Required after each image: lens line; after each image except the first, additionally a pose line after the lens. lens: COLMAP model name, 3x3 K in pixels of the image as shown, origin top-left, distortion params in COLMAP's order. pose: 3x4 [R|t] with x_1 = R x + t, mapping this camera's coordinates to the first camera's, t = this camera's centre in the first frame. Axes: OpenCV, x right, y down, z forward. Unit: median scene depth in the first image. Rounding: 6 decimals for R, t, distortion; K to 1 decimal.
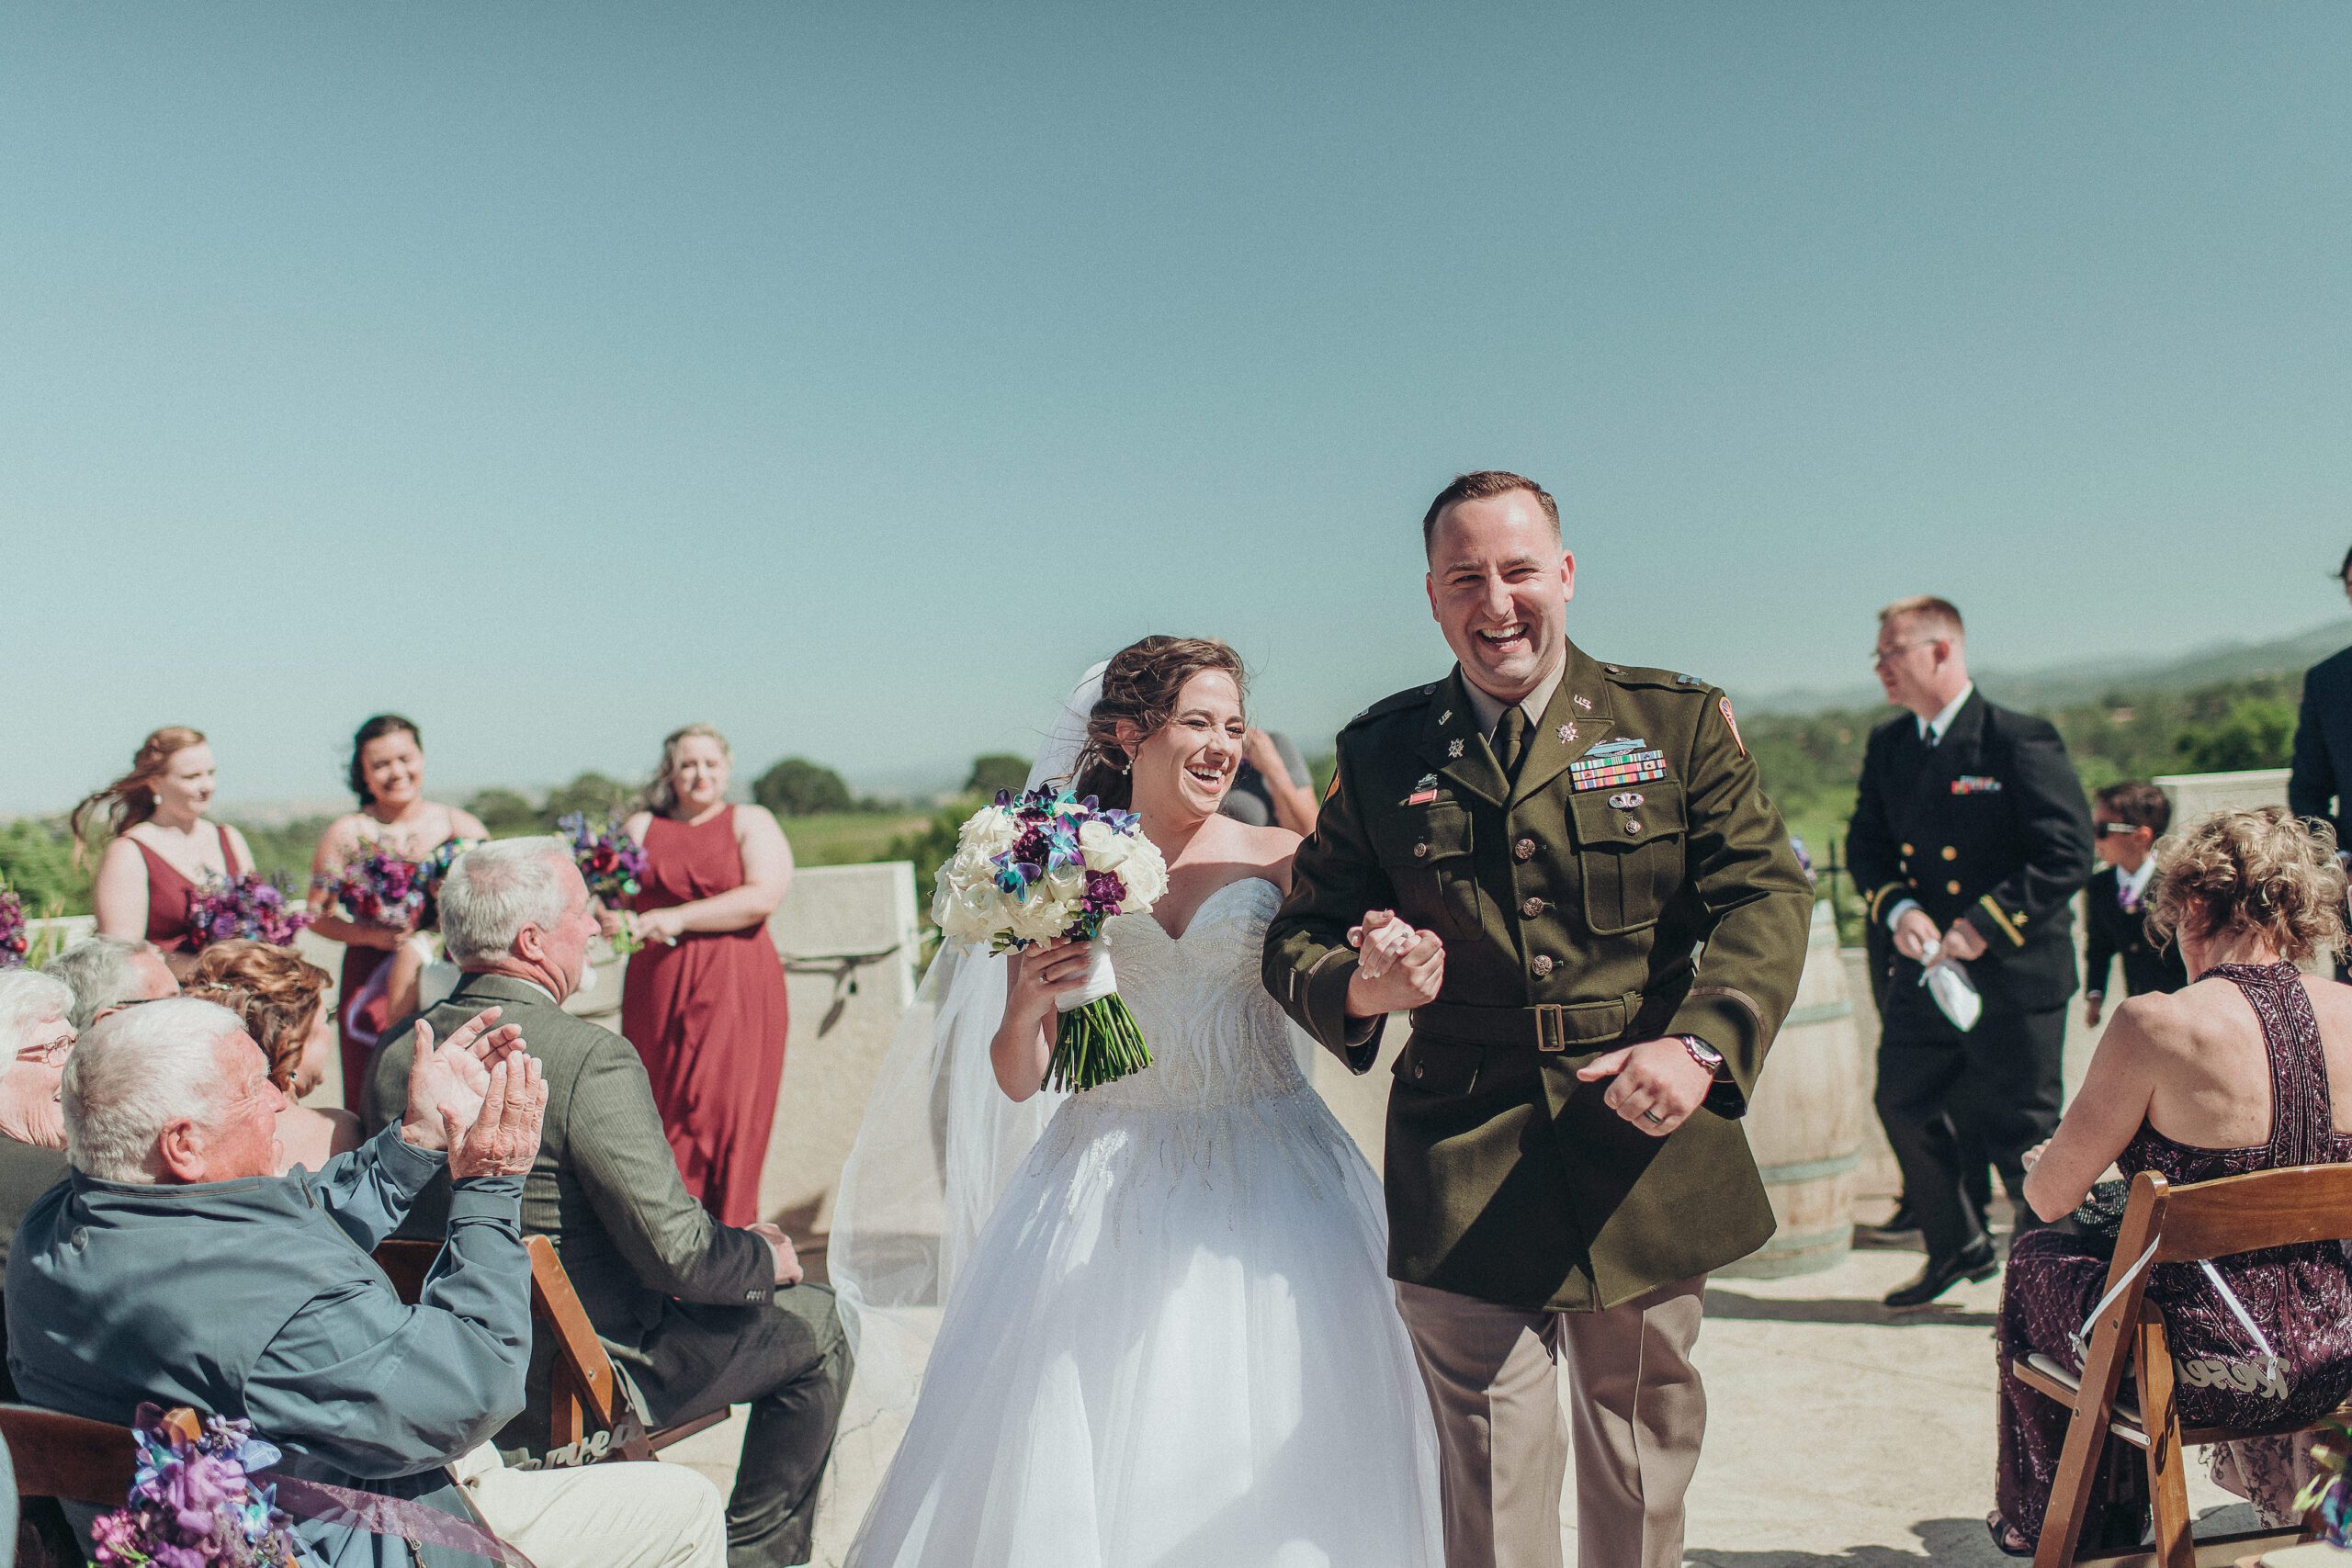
lens RADIAL K [[2359.2, 0, 1176.0], [0, 2359.2, 784.0], [0, 0, 1]] dist [-0.014239, 0.034179]
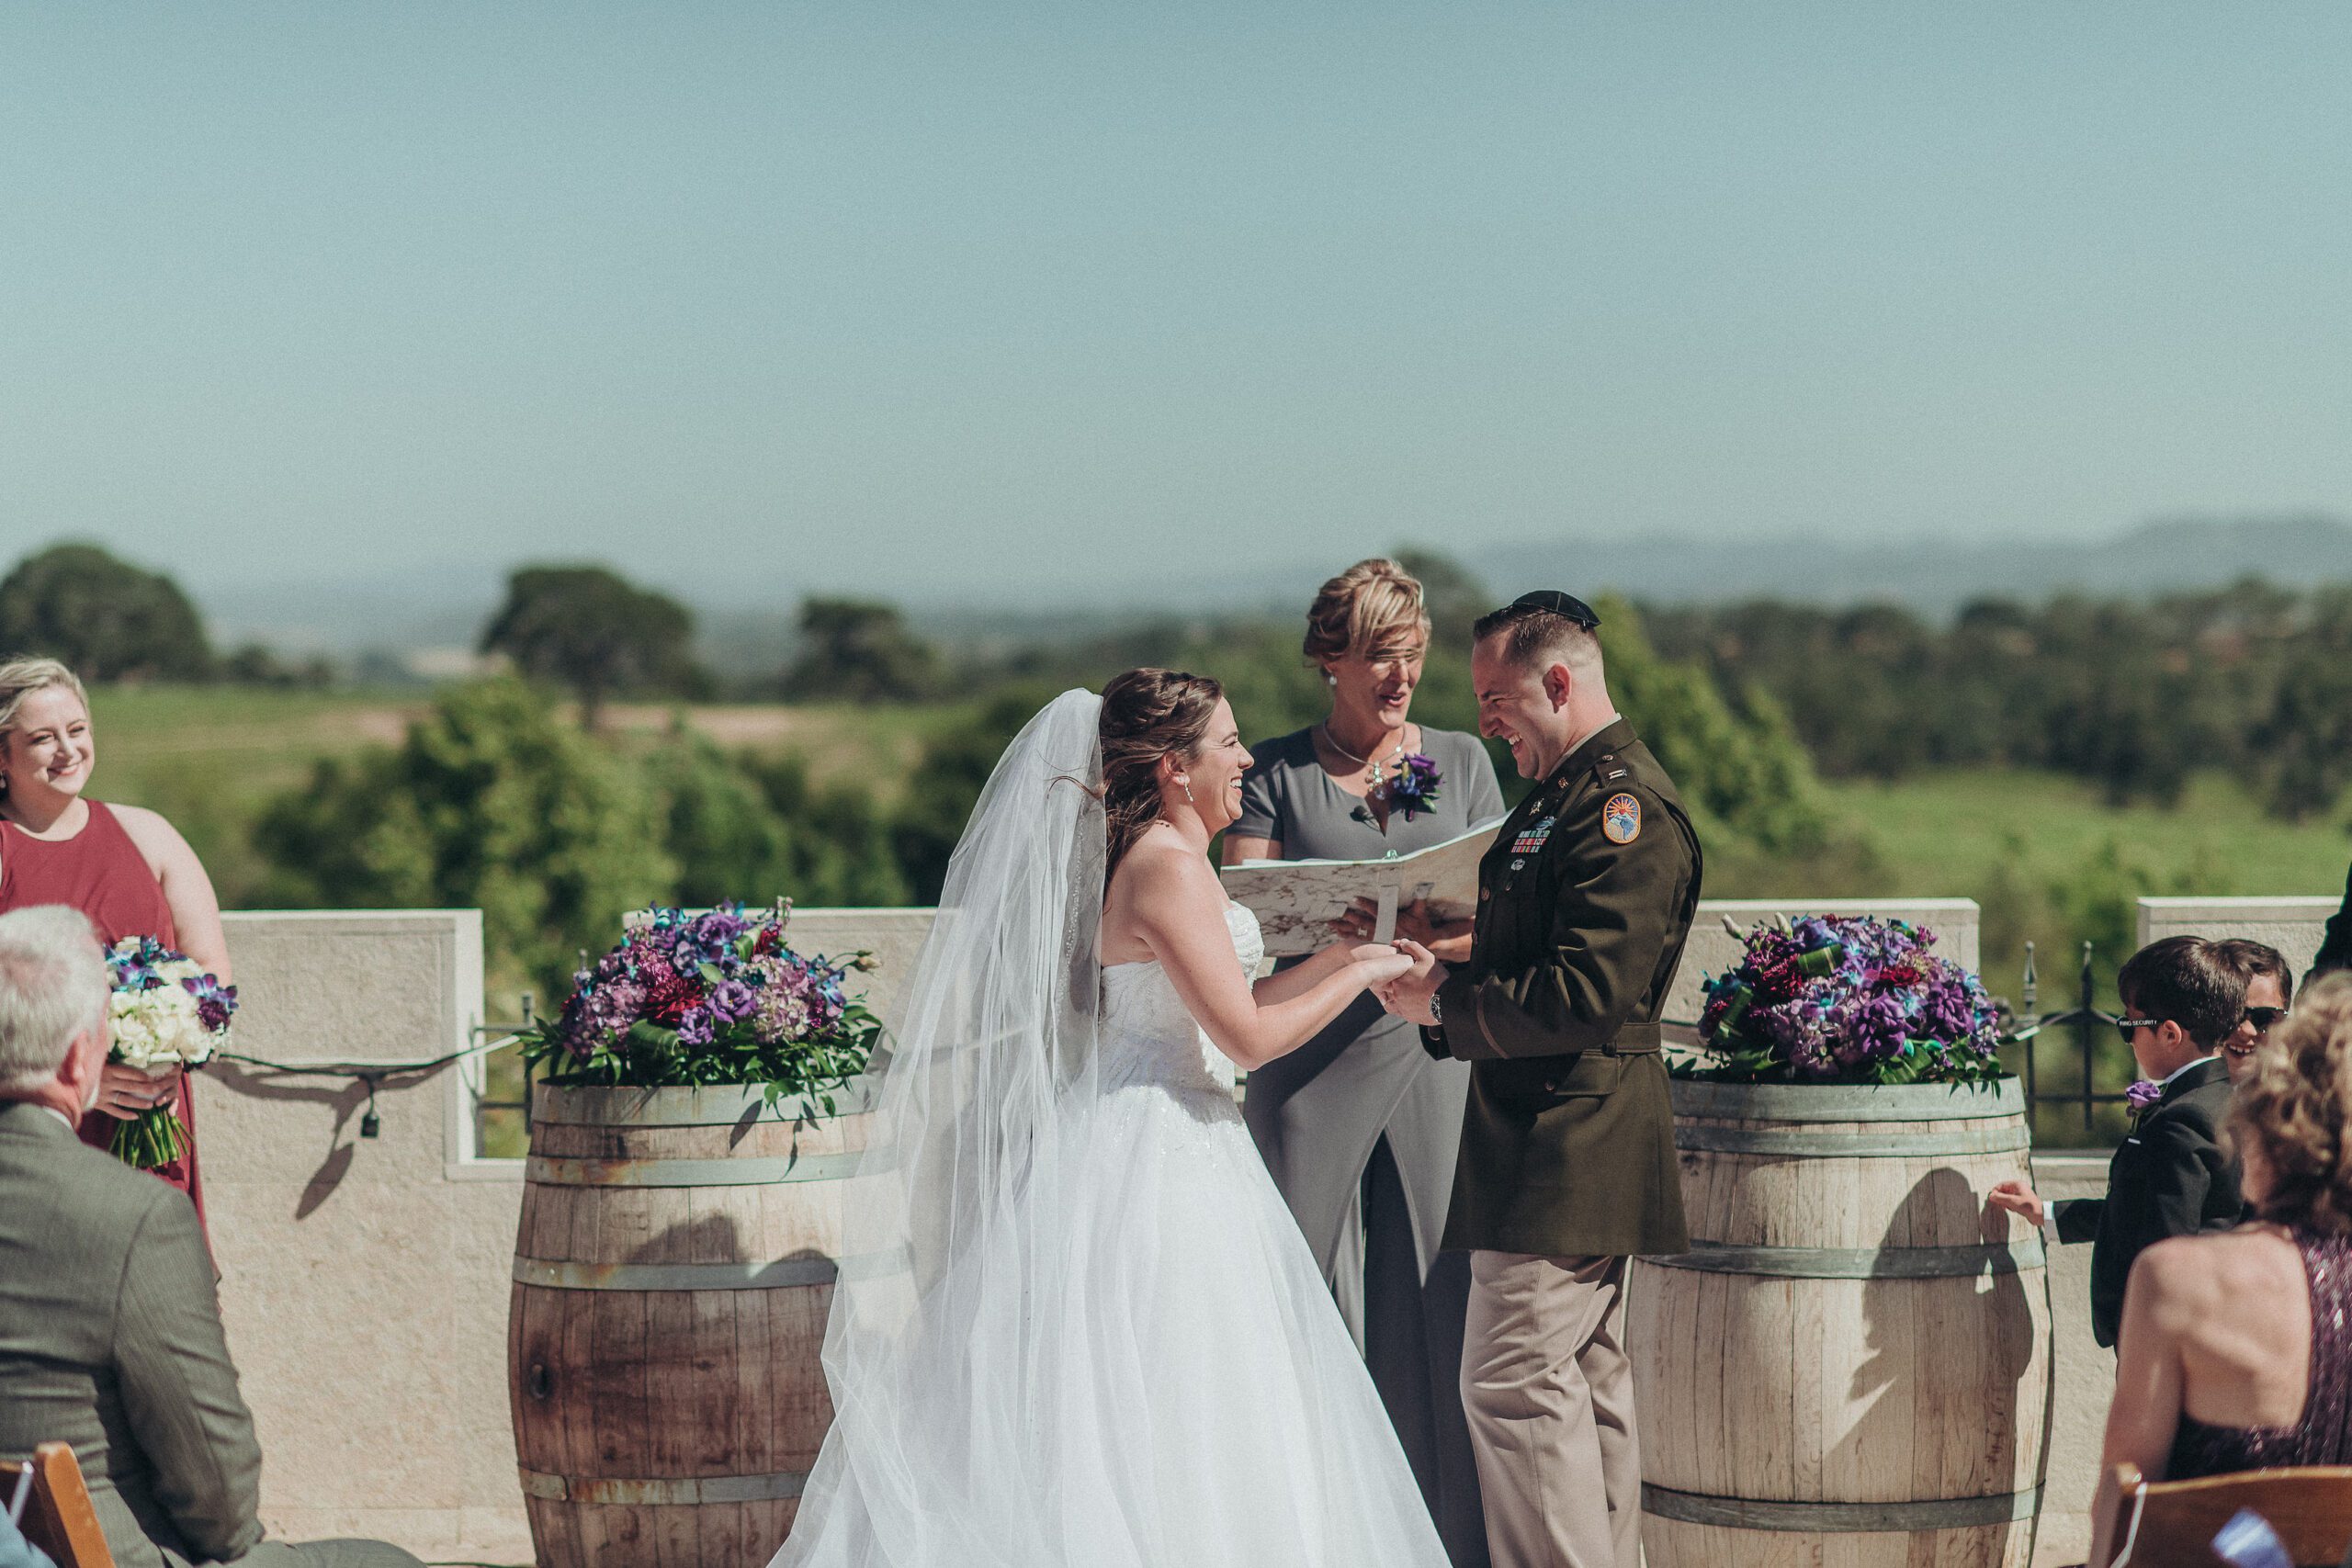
lens RADIAL K [[5649.3, 0, 1135.1], [0, 5649.3, 783.9], [0, 0, 1]] dist [-0.032692, -0.318295]
pose [[0.997983, 0.057357, 0.027192, 0.012051], [-0.057942, 0.998094, 0.021225, -0.077128], [-0.025923, -0.022758, 0.999405, -0.790619]]
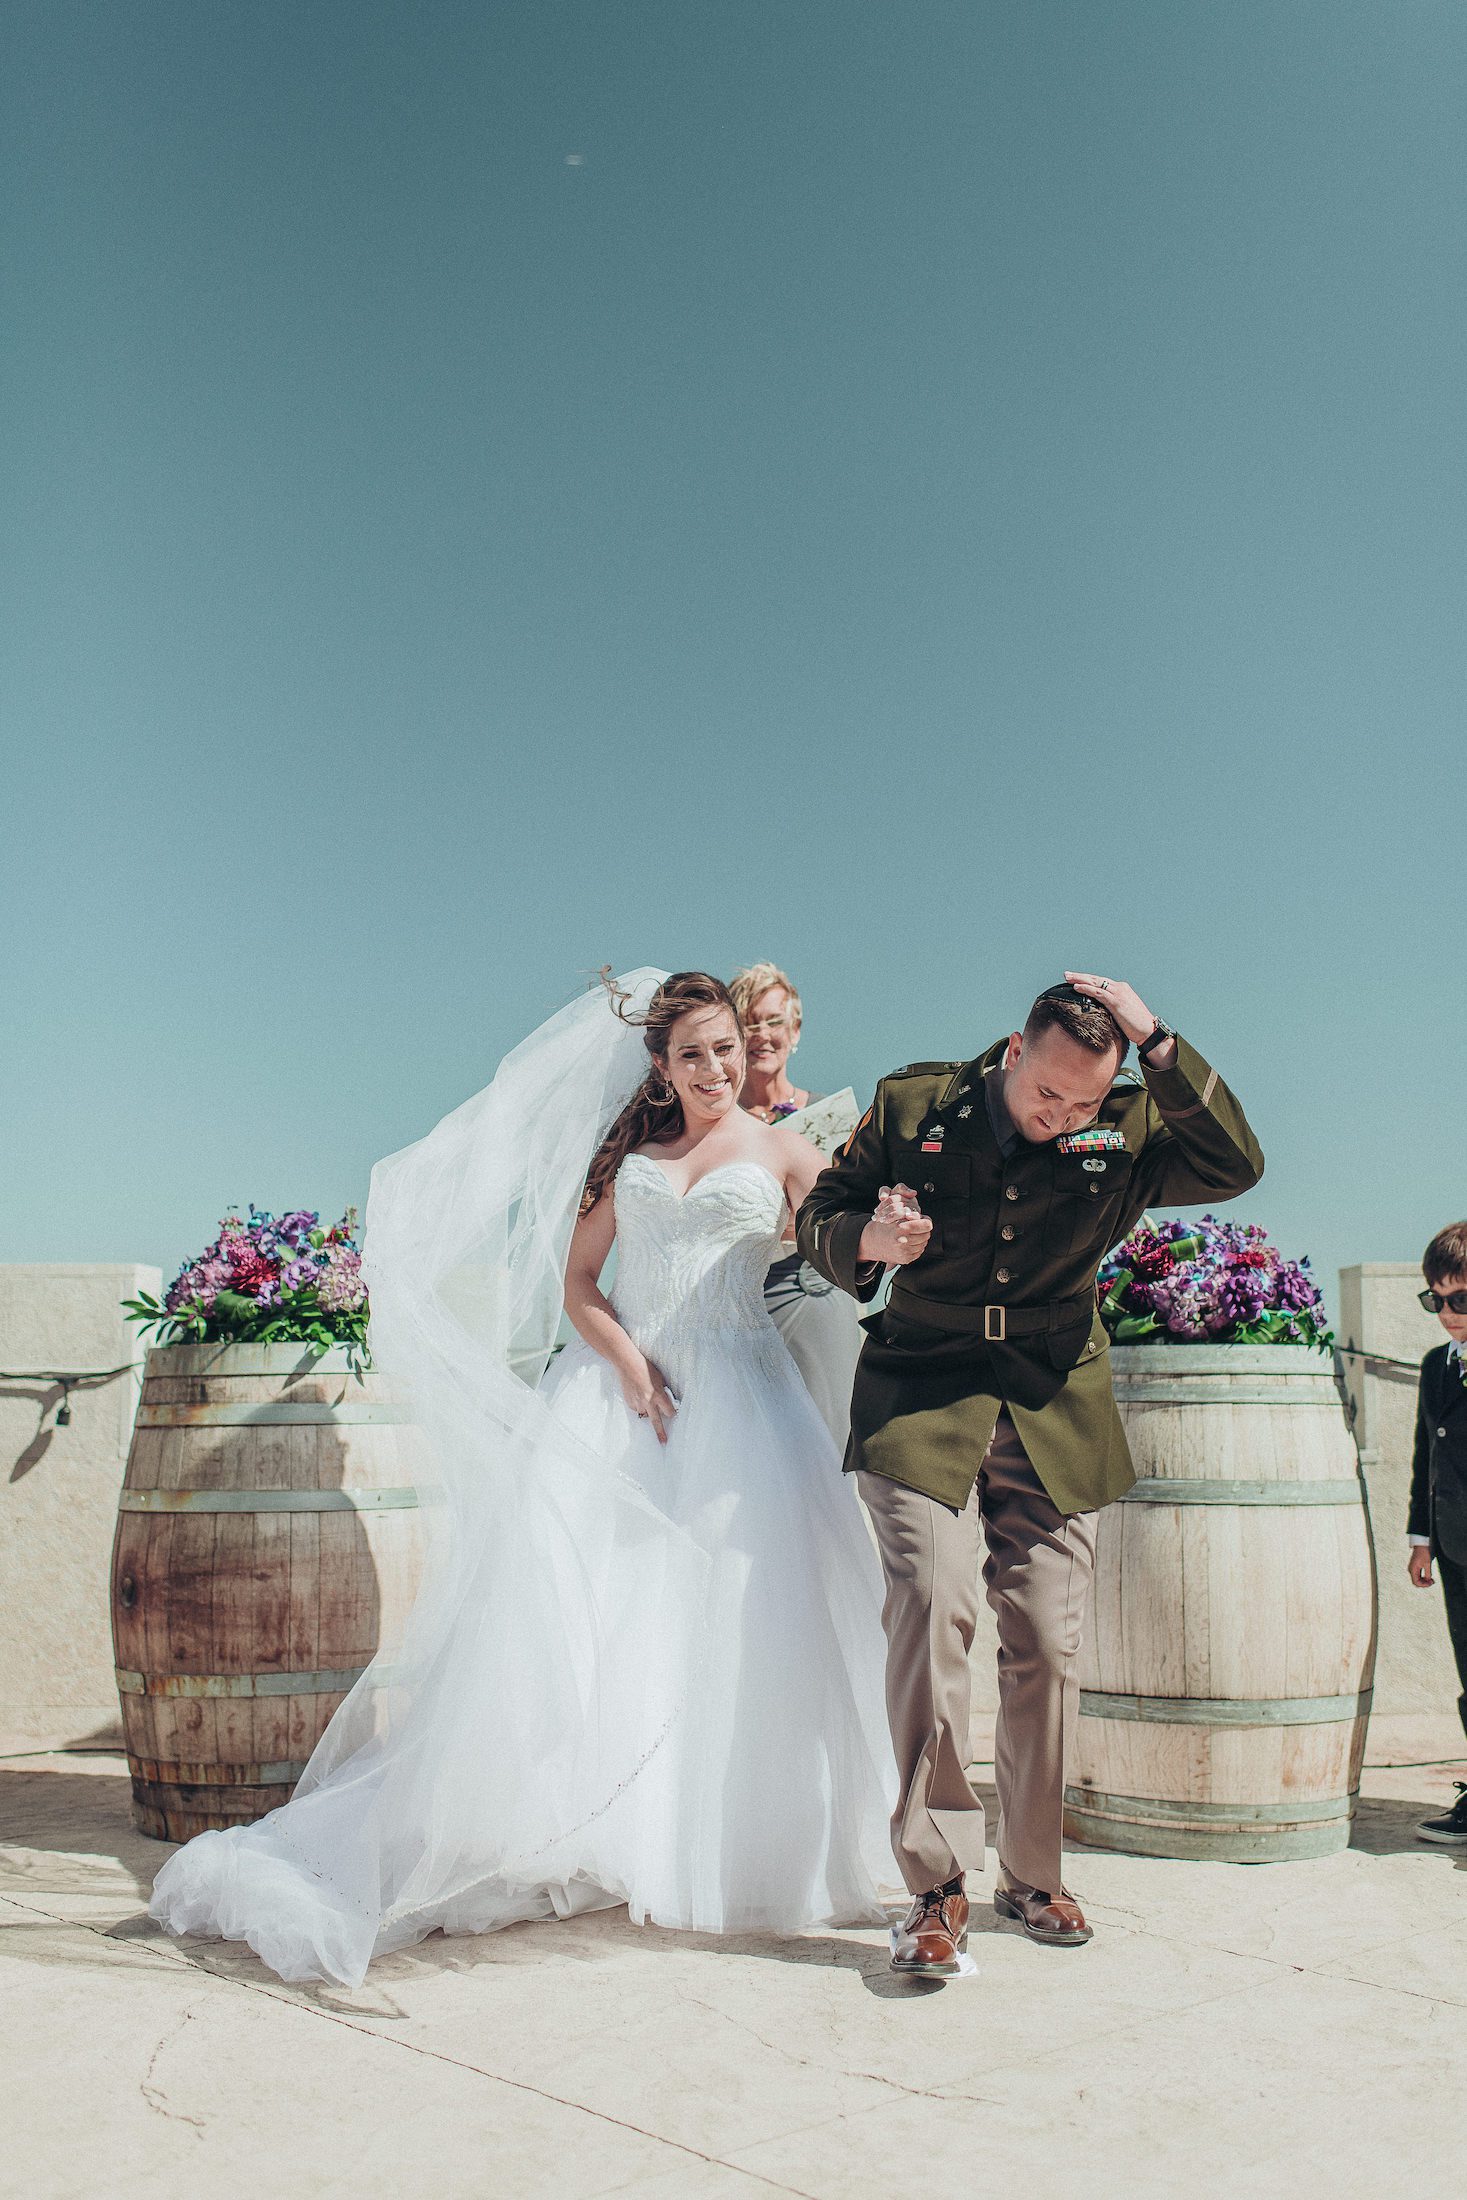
lens RADIAL K [[2203.0, 0, 733.5], [0, 2203.0, 1100.0], [0, 0, 1]] dist [-0.000208, -0.012205]
pose [[0.994621, 0.078540, 0.067529, 0.054131], [-0.069133, 0.988857, -0.131845, 0.138606], [-0.077131, 0.126467, 0.988968, 0.553833]]
